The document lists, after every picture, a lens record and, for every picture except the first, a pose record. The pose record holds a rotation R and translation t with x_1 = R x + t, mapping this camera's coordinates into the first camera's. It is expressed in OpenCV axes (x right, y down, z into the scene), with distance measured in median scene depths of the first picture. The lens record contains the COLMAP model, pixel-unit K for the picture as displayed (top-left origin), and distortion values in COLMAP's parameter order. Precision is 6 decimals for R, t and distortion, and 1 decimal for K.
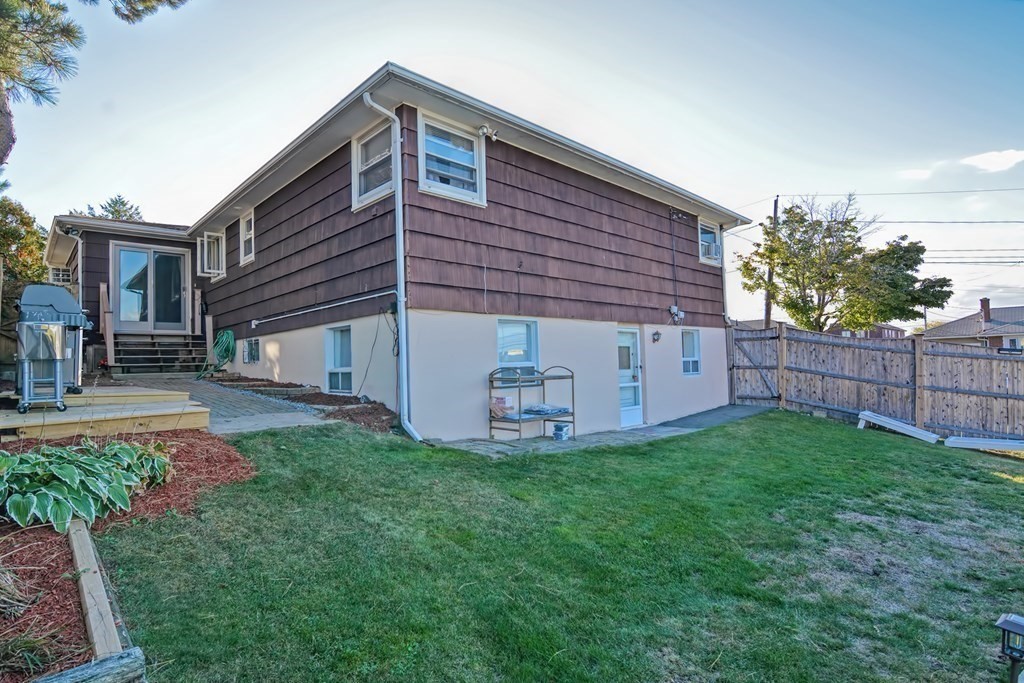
lens RADIAL K [[507.0, 0, 508.0], [0, 507.0, 353.1], [0, 0, 1]] dist [-0.002793, -0.000980]
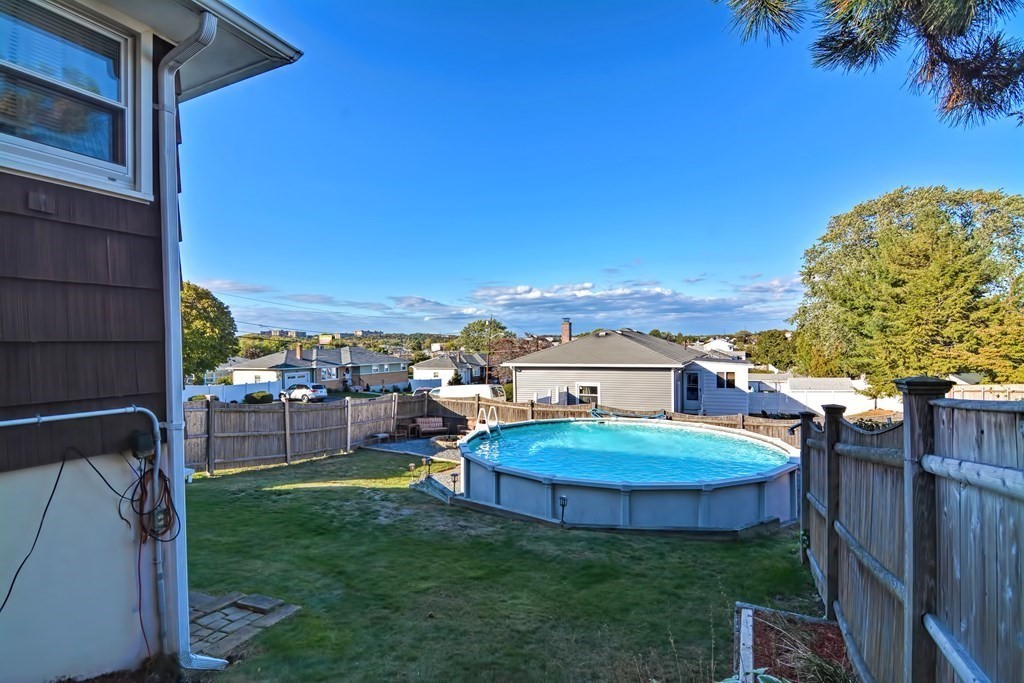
lens RADIAL K [[507.0, 0, 508.0], [0, 507.0, 353.1], [0, 0, 1]] dist [-0.002793, -0.000980]
pose [[-0.336212, 0.012216, 0.941707, -1.120205], [0.000564, 0.999918, -0.012770, -0.234383], [-0.941786, -0.003762, -0.336192, 1.181871]]
